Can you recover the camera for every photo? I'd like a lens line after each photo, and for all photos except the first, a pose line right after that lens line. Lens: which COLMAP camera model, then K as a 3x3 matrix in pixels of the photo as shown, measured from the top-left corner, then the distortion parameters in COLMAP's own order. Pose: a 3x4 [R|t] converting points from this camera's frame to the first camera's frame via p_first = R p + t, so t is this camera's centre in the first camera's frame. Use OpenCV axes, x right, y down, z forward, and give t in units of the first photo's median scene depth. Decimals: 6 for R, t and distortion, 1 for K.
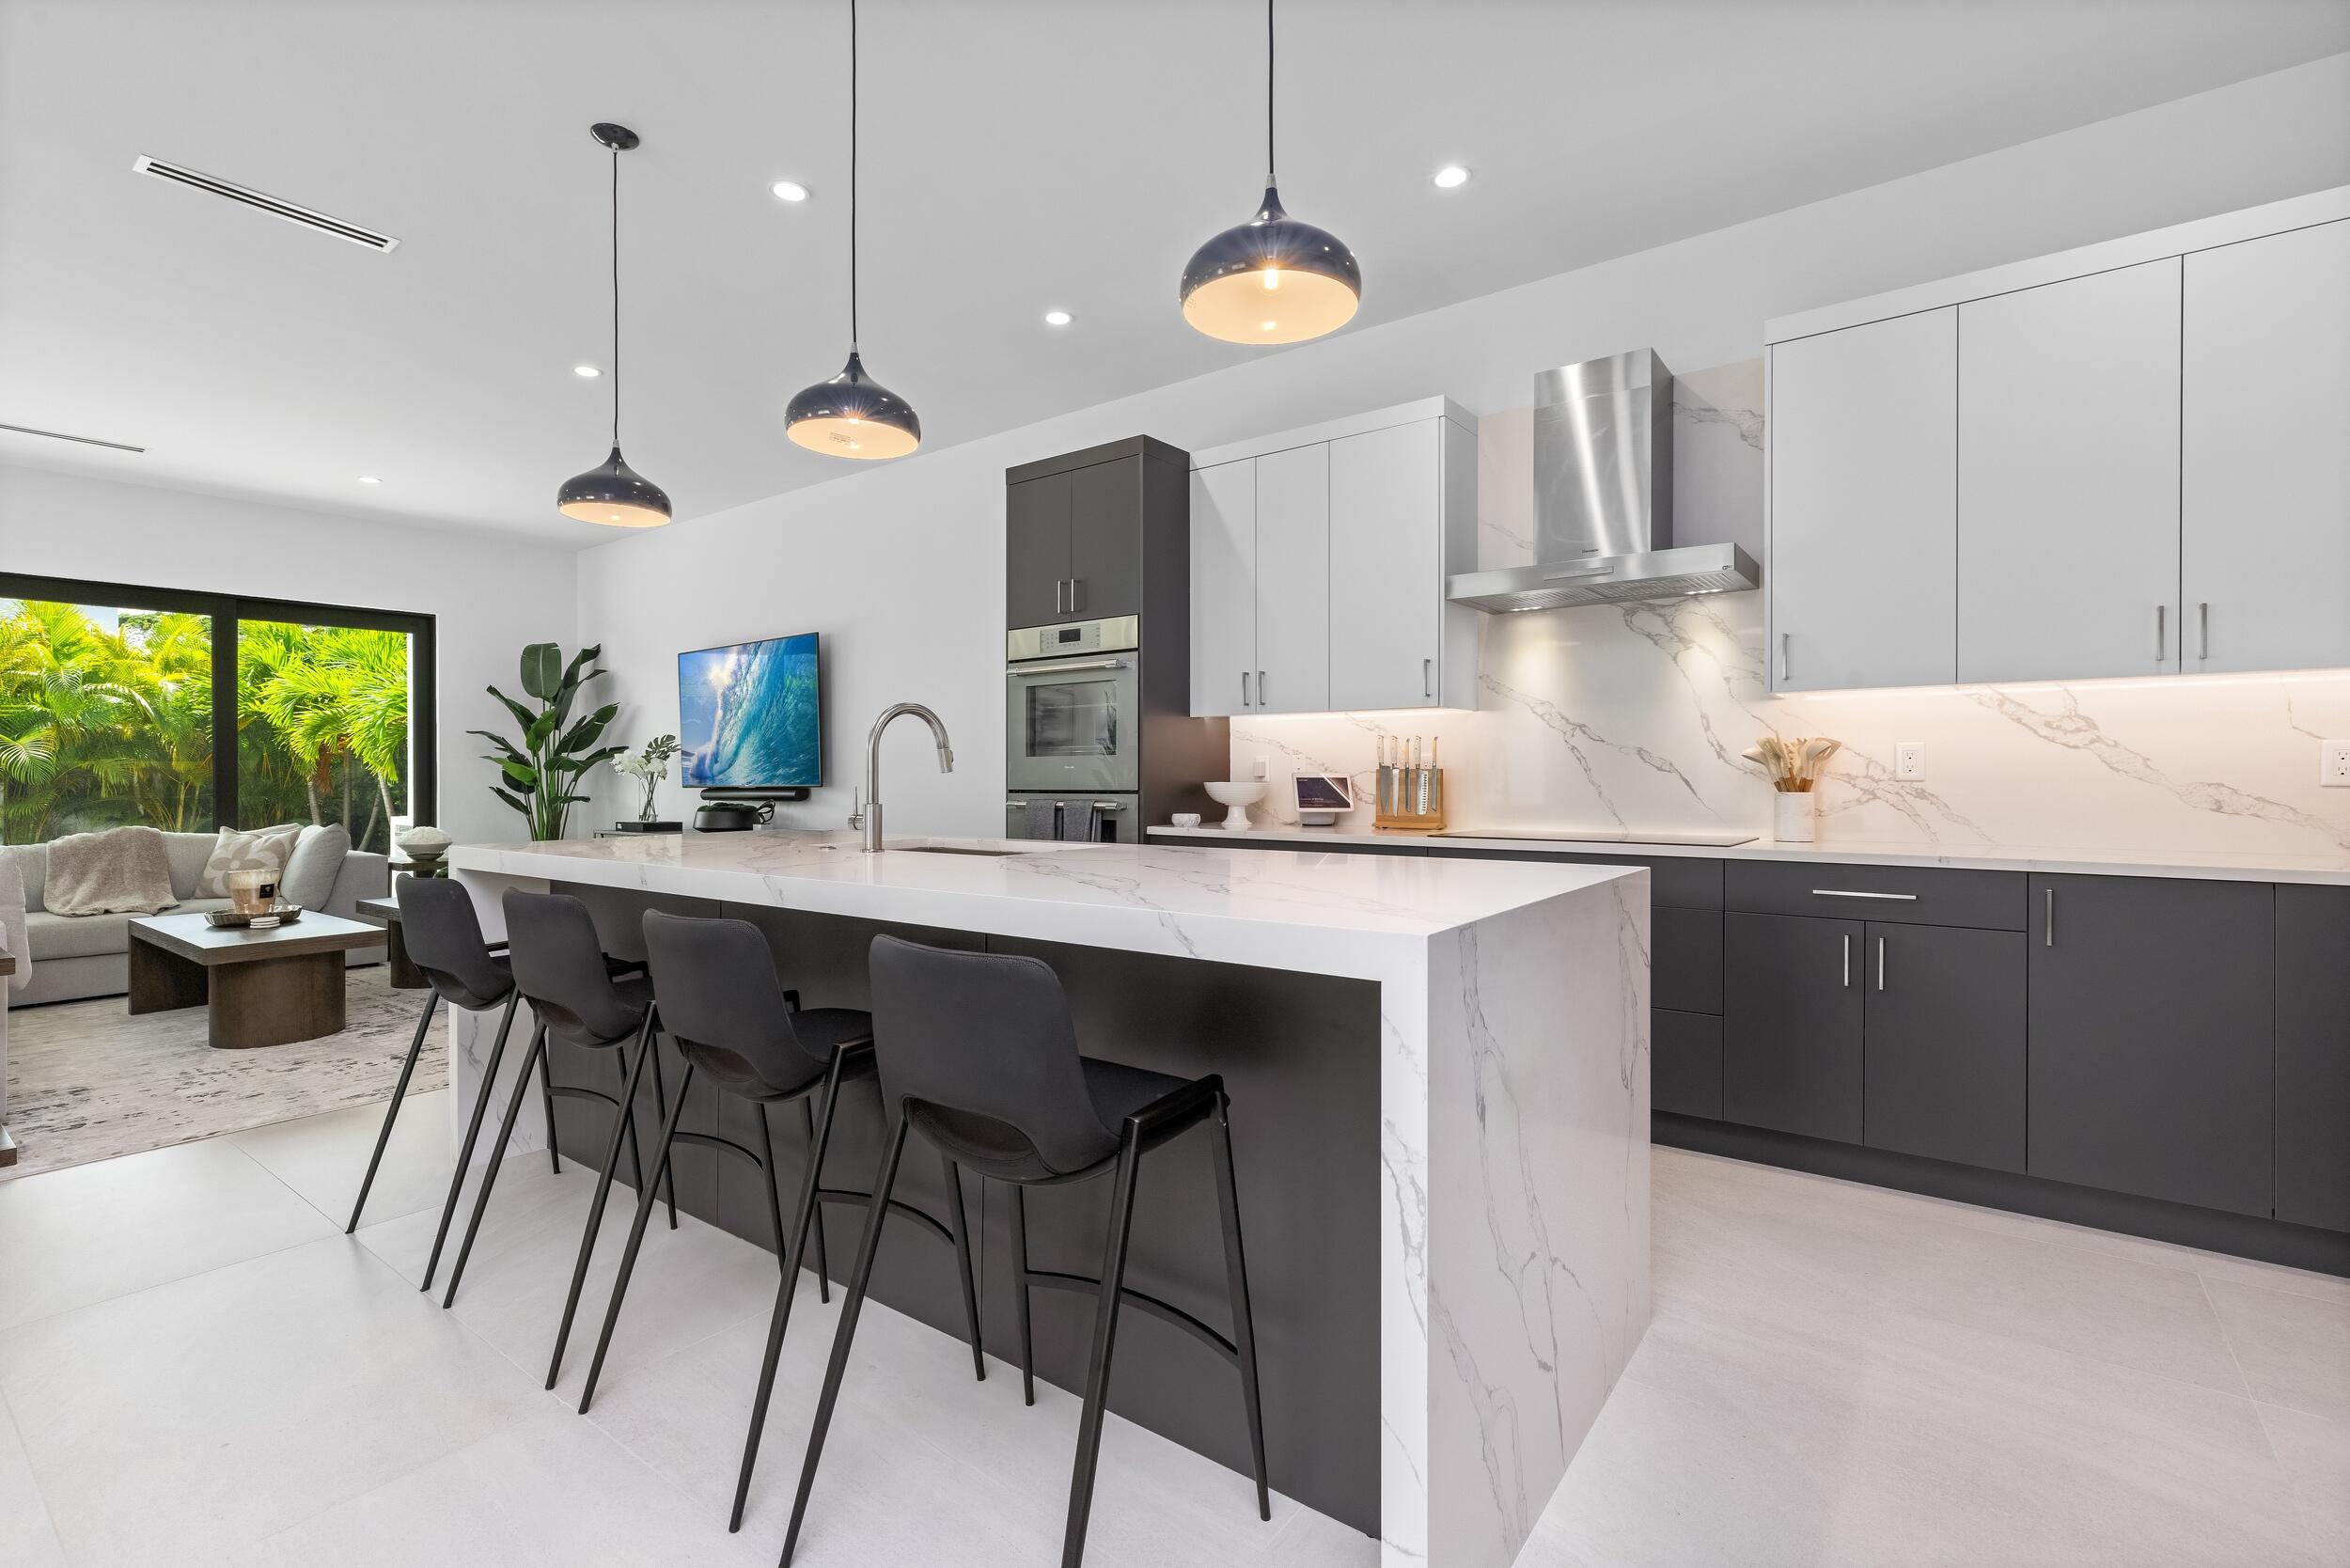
lens RADIAL K [[1071.3, 0, 1167.6], [0, 1071.3, 771.3], [0, 0, 1]] dist [0.003795, -0.001080]
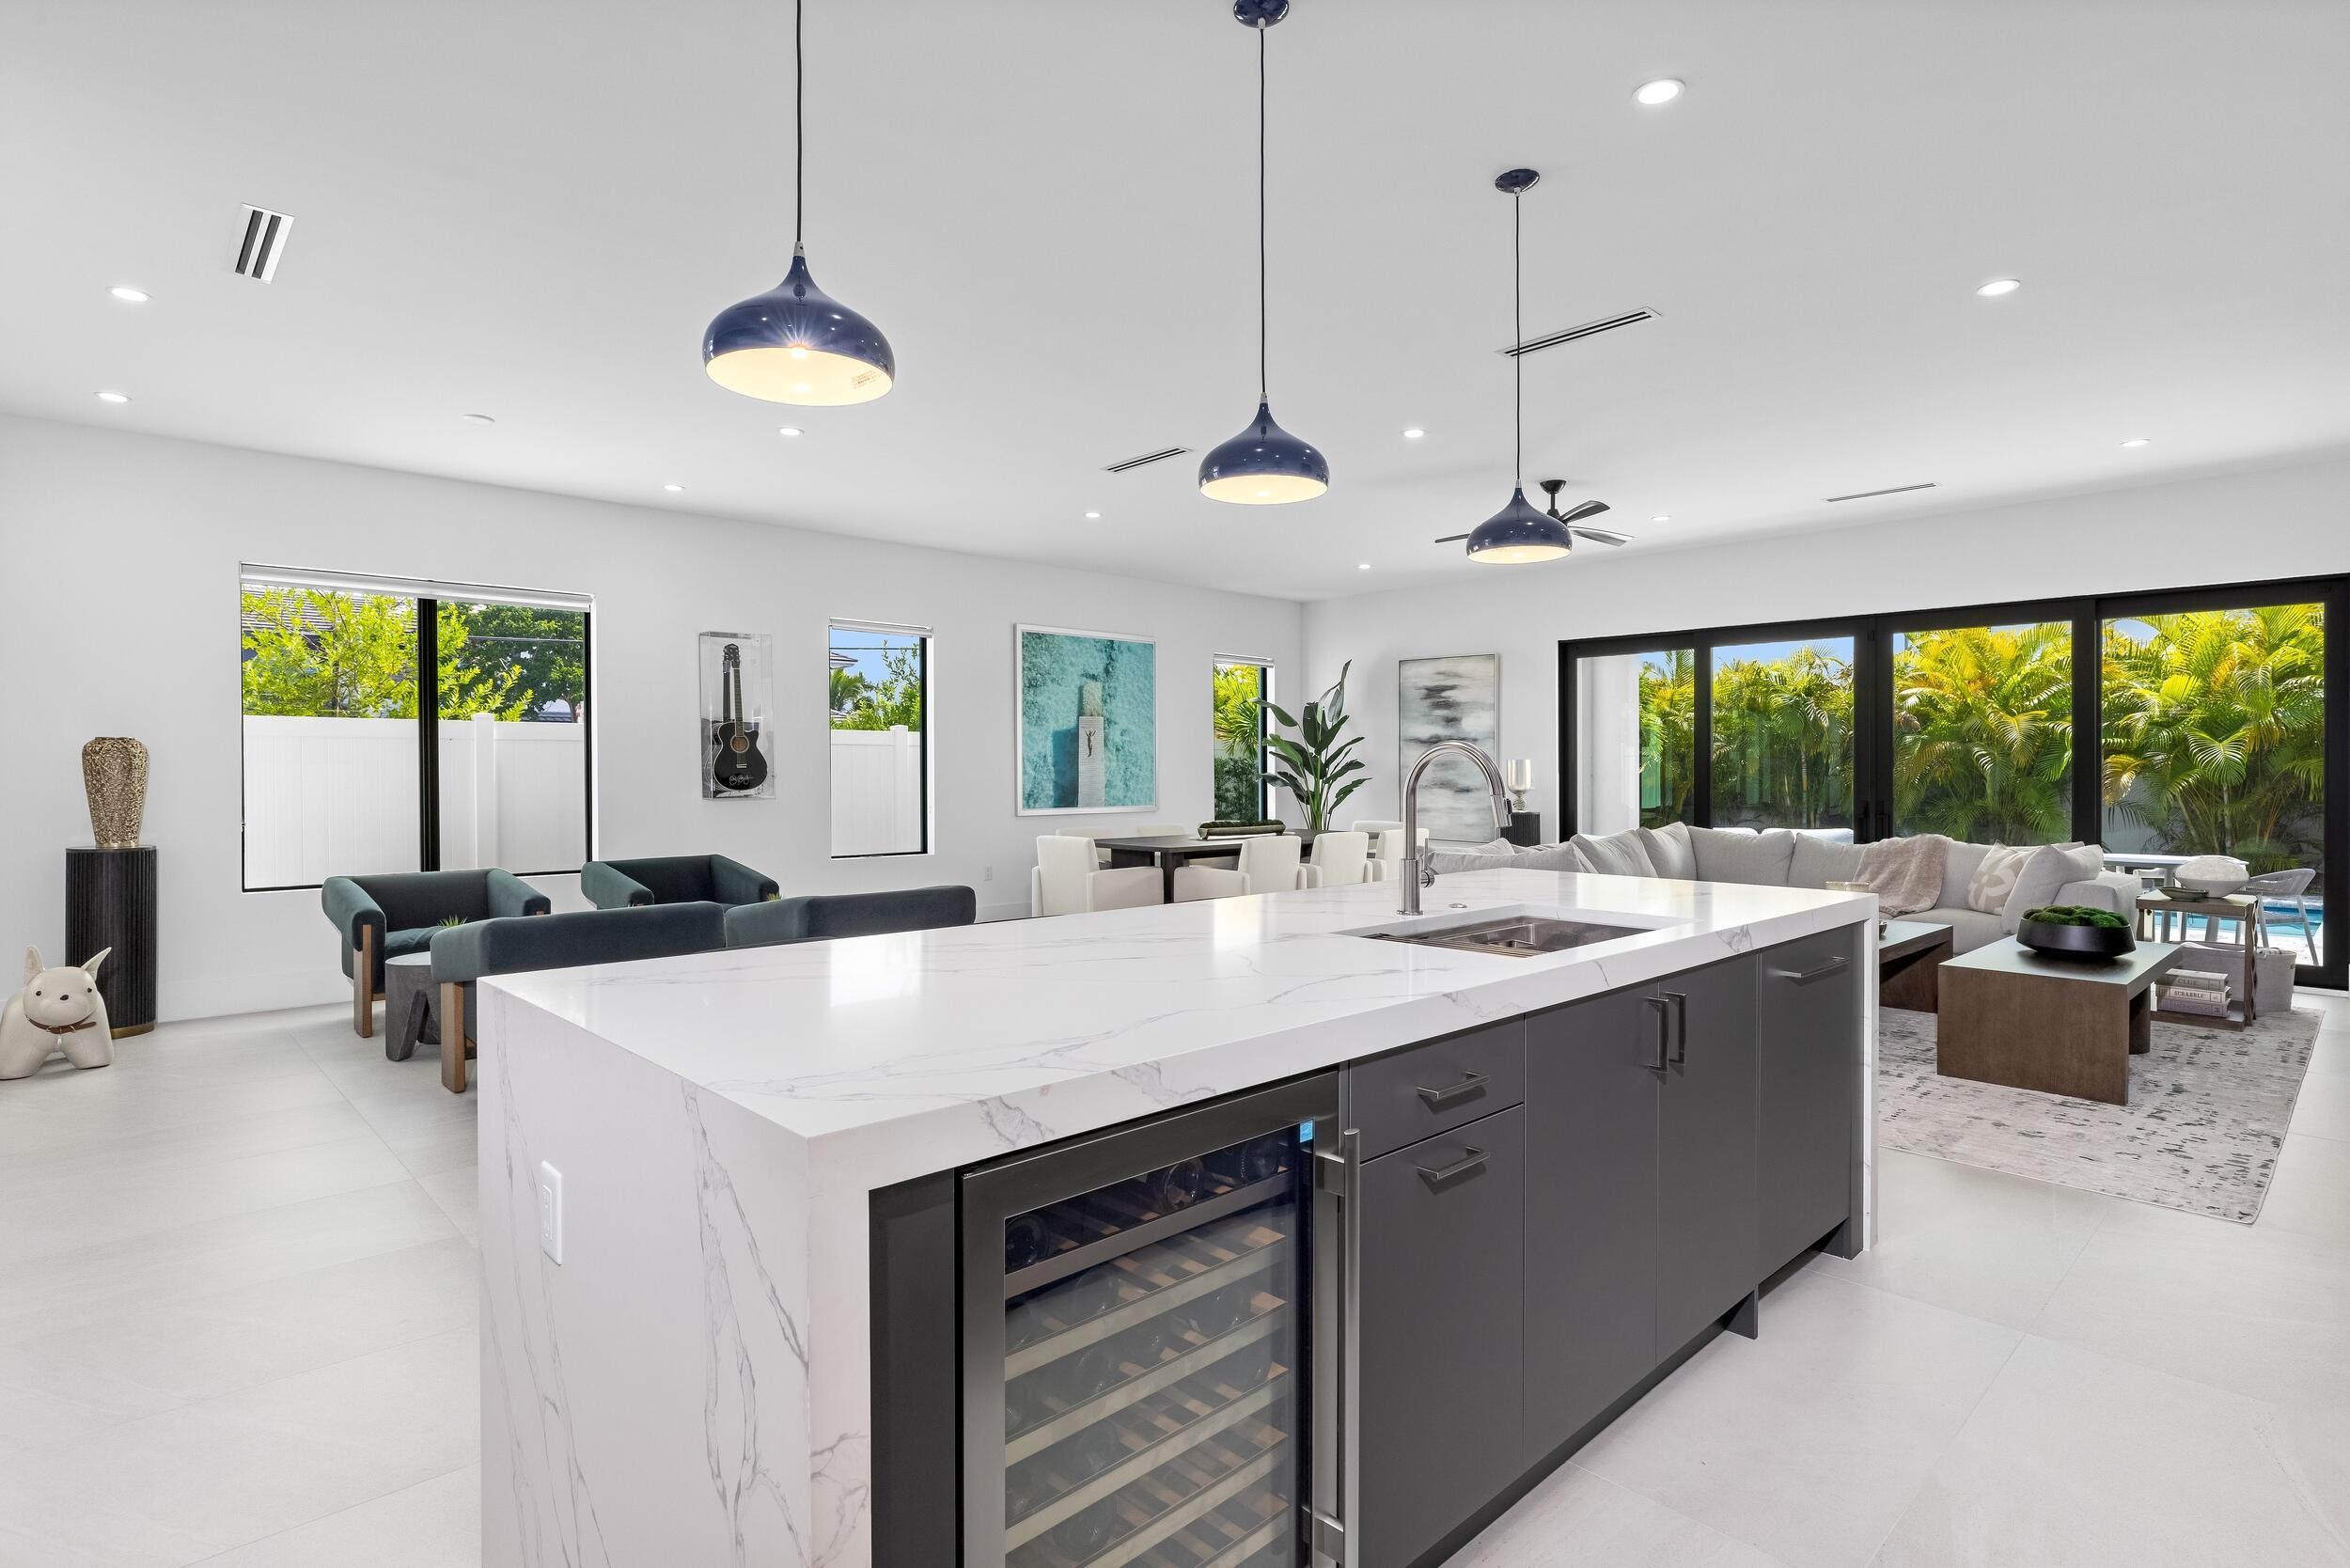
lens RADIAL K [[1168.9, 0, 1174.3], [0, 1168.9, 773.6], [0, 0, 1]] dist [-0.002333, -0.001906]
pose [[-0.161510, 0.009554, -0.986825, 0.401767], [0.002302, 0.999954, 0.009304, -0.027613], [0.986868, -0.000769, -0.161525, 0.546785]]
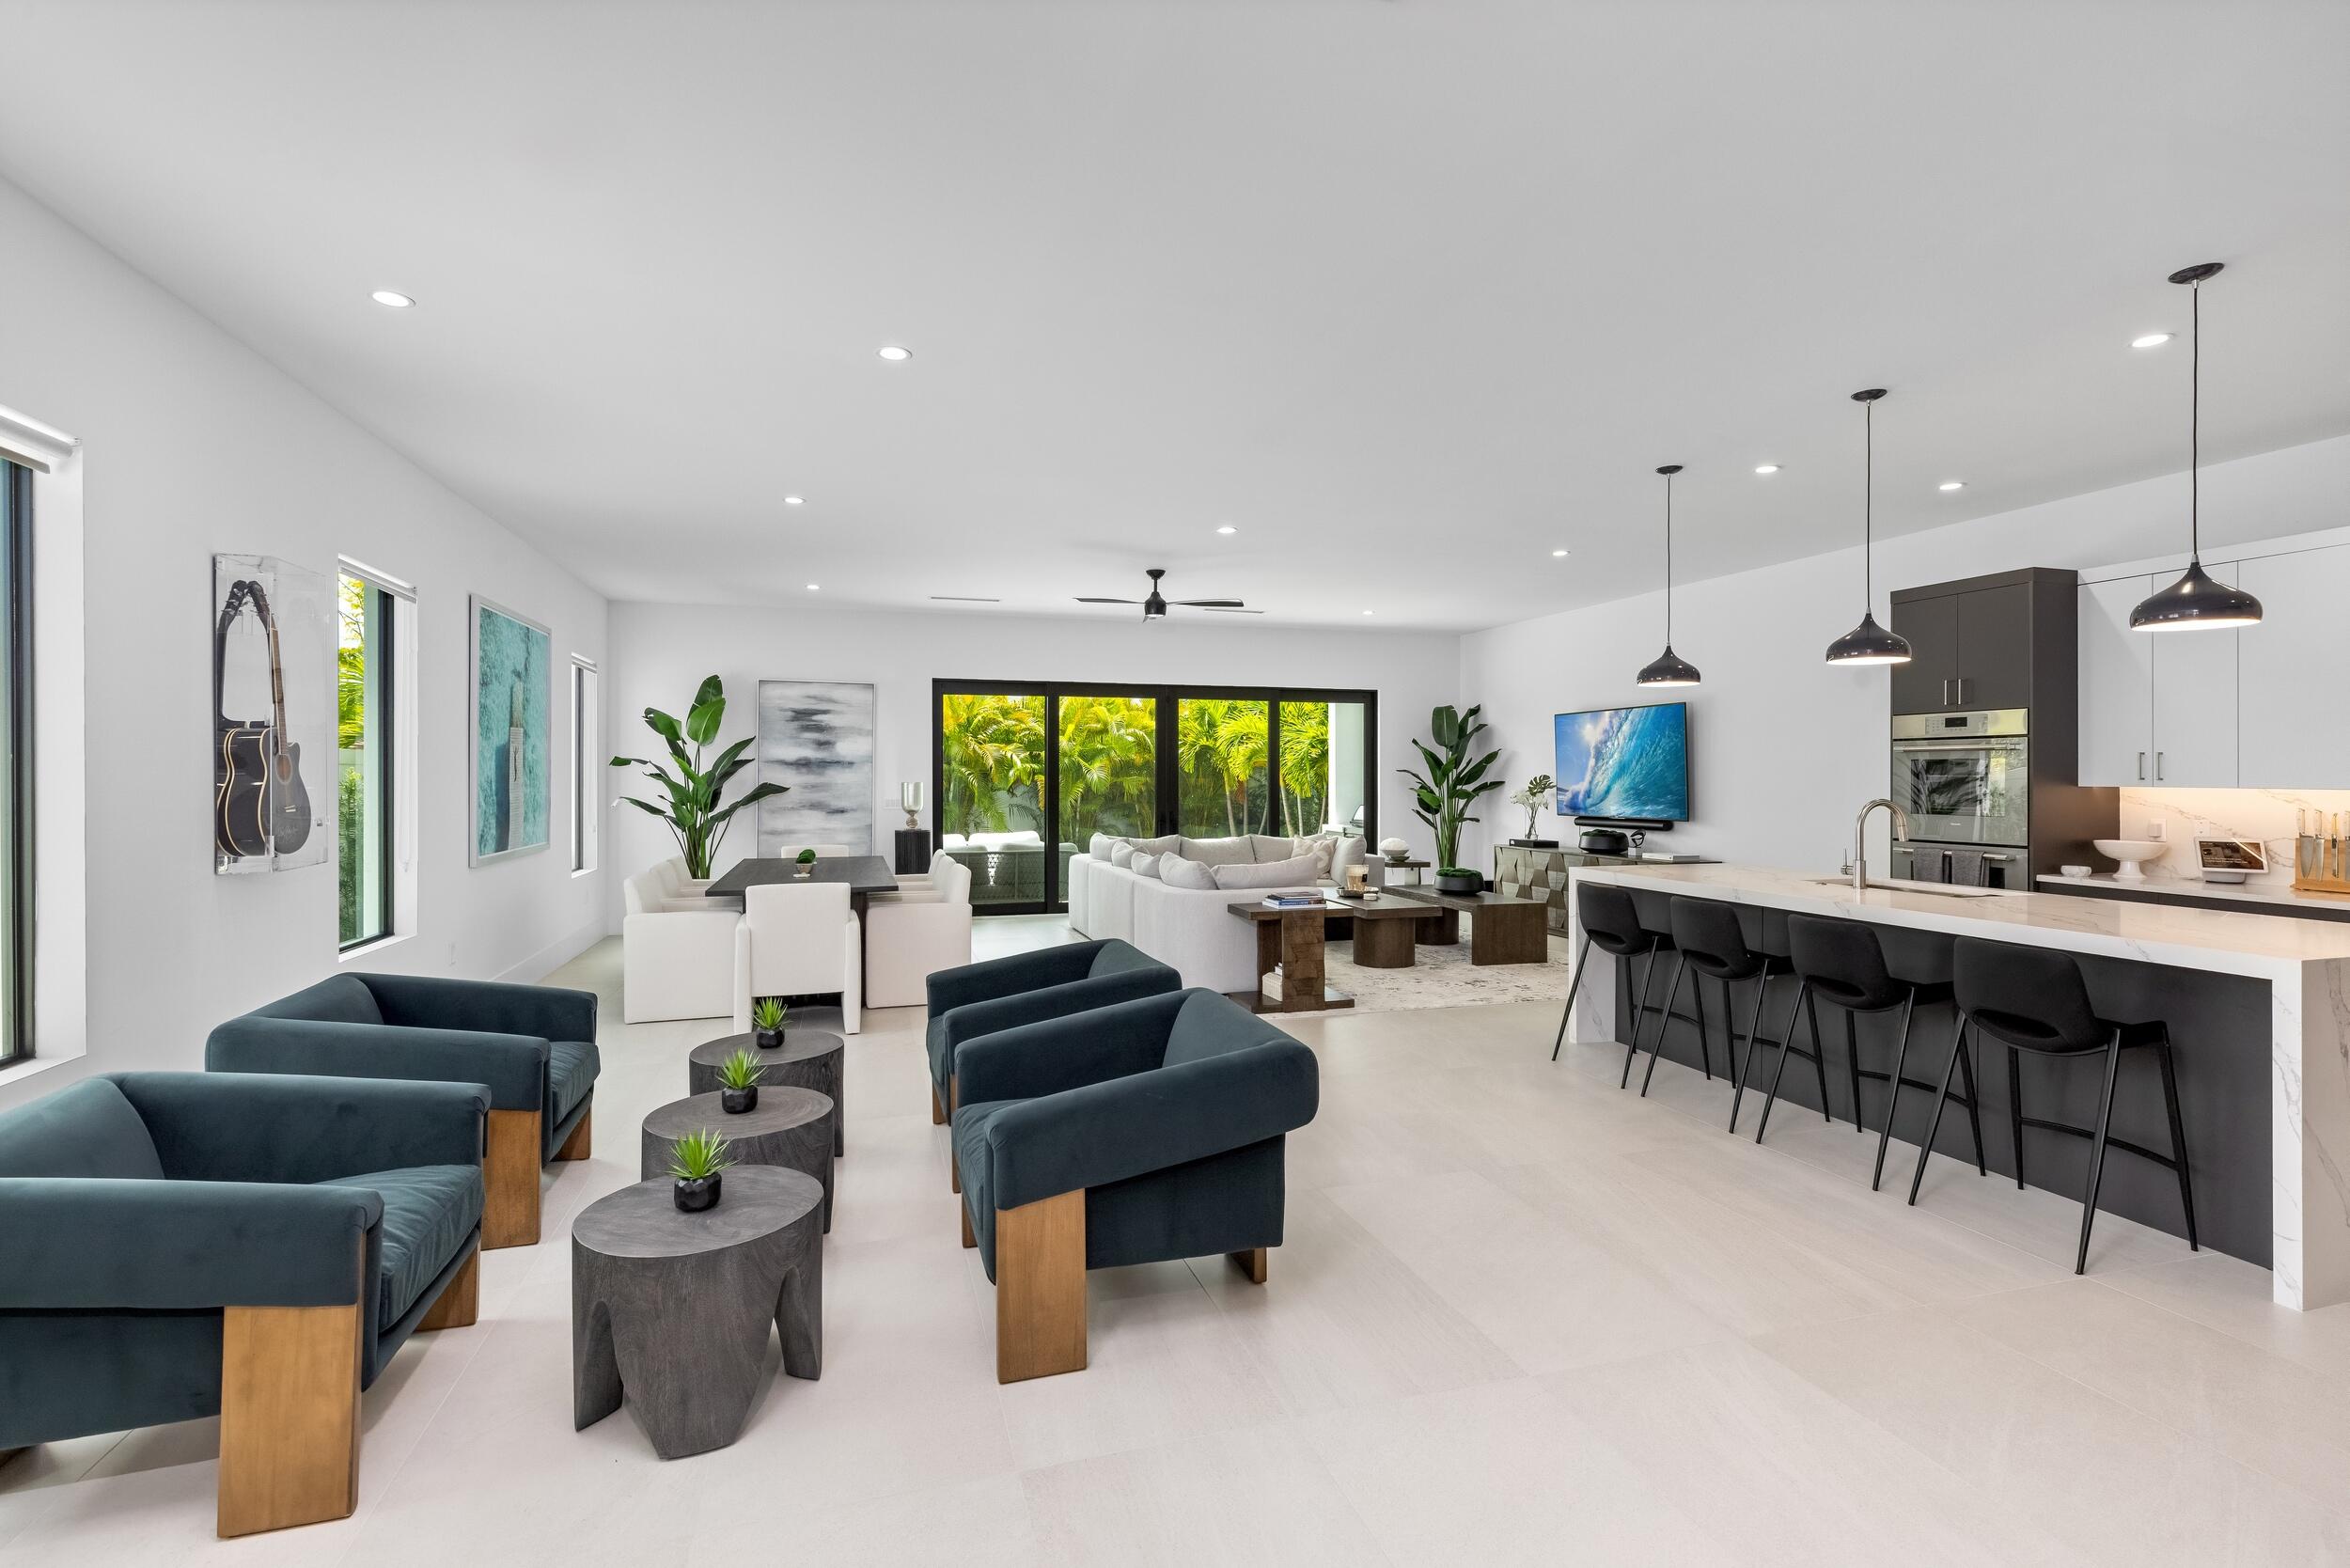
lens RADIAL K [[1071.3, 0, 1163.6], [0, 1071.3, 765.0], [0, 0, 1]] dist [0.003795, -0.001080]
pose [[0.805190, 0.002582, -0.593012, -0.088129], [-0.006571, 0.999968, -0.004568, -0.059321], [0.592981, 0.007574, 0.805181, -0.573087]]
